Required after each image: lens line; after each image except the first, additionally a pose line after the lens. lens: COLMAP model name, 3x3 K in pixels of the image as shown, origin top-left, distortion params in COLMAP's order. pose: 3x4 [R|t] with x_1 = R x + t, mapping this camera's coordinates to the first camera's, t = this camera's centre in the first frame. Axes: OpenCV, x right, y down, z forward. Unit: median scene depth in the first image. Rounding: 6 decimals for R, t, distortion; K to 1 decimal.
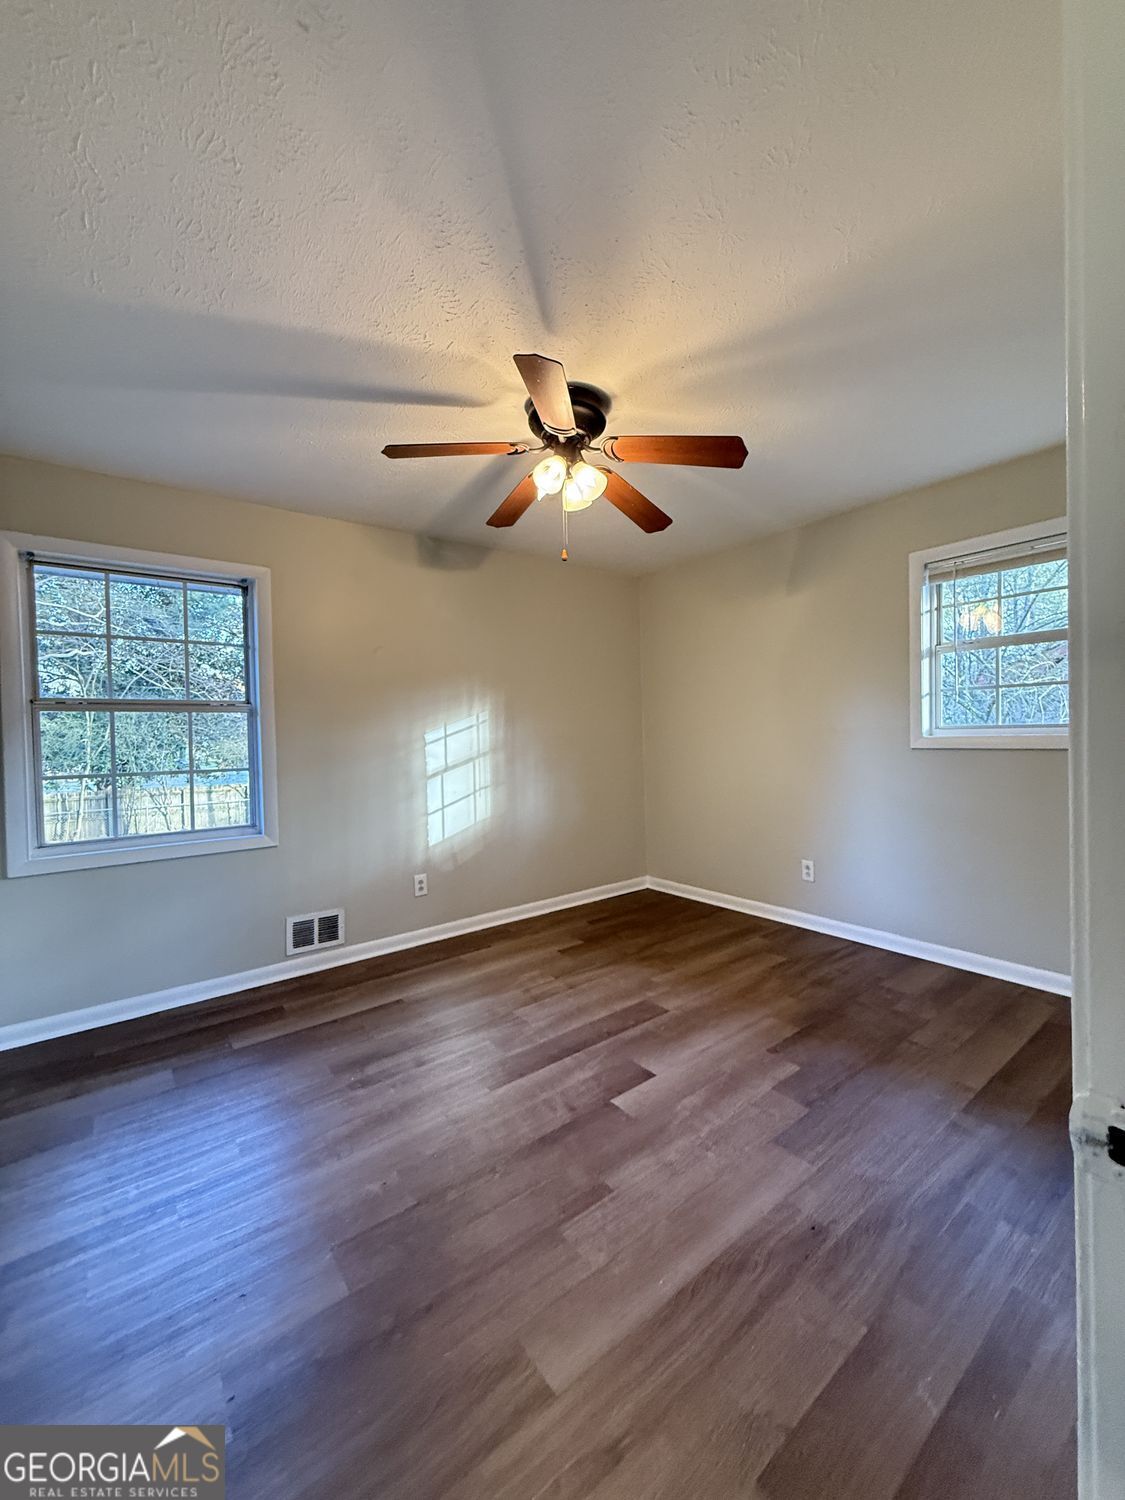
lens RADIAL K [[599.9, 0, 561.5], [0, 599.9, 741.5], [0, 0, 1]] dist [0.002934, -0.000646]
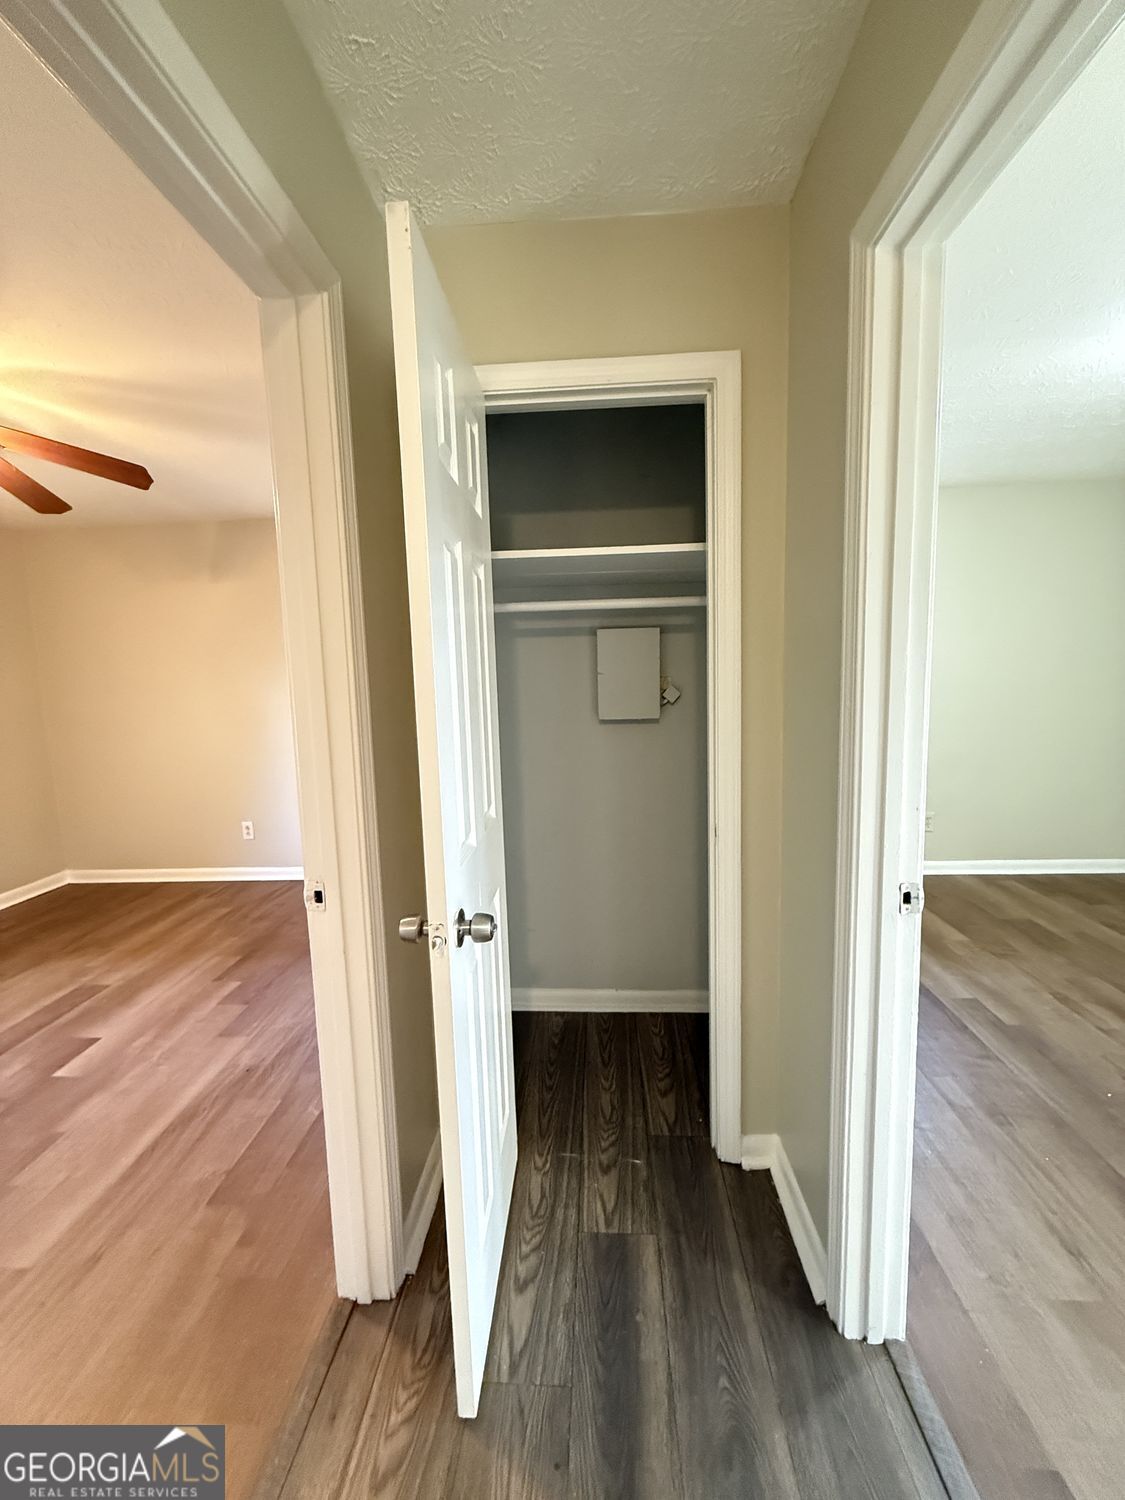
lens RADIAL K [[599.9, 0, 572.7], [0, 599.9, 737.7], [0, 0, 1]] dist [0.002934, -0.000646]
pose [[0.645450, -0.073318, 0.760275, -0.075651], [0.025071, 0.996879, 0.074851, -0.050107], [-0.763391, -0.029252, 0.645274, -0.325072]]
